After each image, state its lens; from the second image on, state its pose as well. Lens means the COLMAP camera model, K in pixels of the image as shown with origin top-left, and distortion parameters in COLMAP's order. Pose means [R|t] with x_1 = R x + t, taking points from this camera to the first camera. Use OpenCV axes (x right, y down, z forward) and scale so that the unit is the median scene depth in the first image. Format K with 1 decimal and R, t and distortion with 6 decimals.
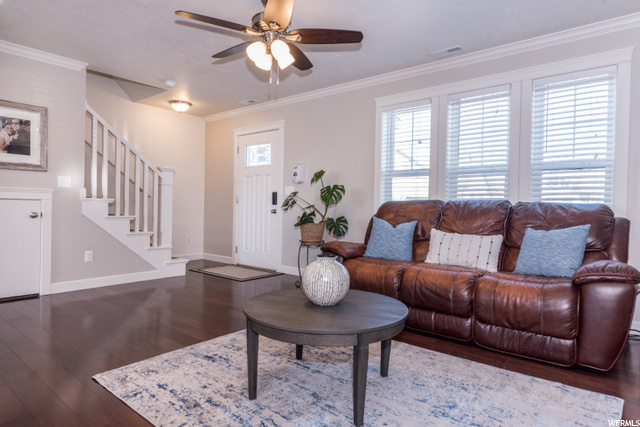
lens RADIAL K [[368.1, 0, 320.0], [0, 368.1, 213.5], [0, 0, 1]] dist [0.001465, 0.000285]
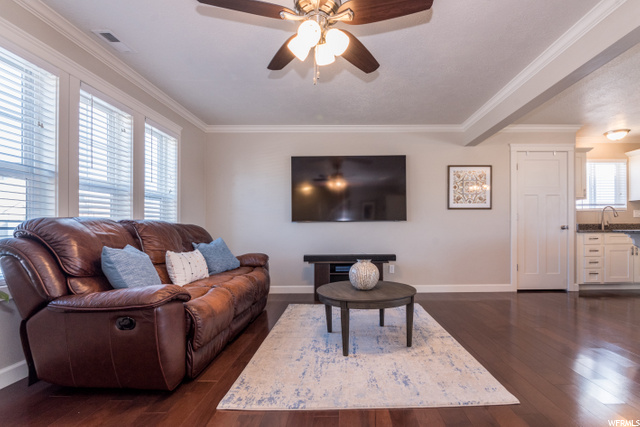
lens RADIAL K [[308.7, 0, 352.2], [0, 308.7, 227.3], [0, 0, 1]] dist [0.002805, 0.000710]
pose [[-0.649008, -0.006209, 0.760756, -0.609512], [0.012311, 0.999750, 0.018662, -0.030400], [-0.760682, 0.021477, -0.648770, 1.195459]]
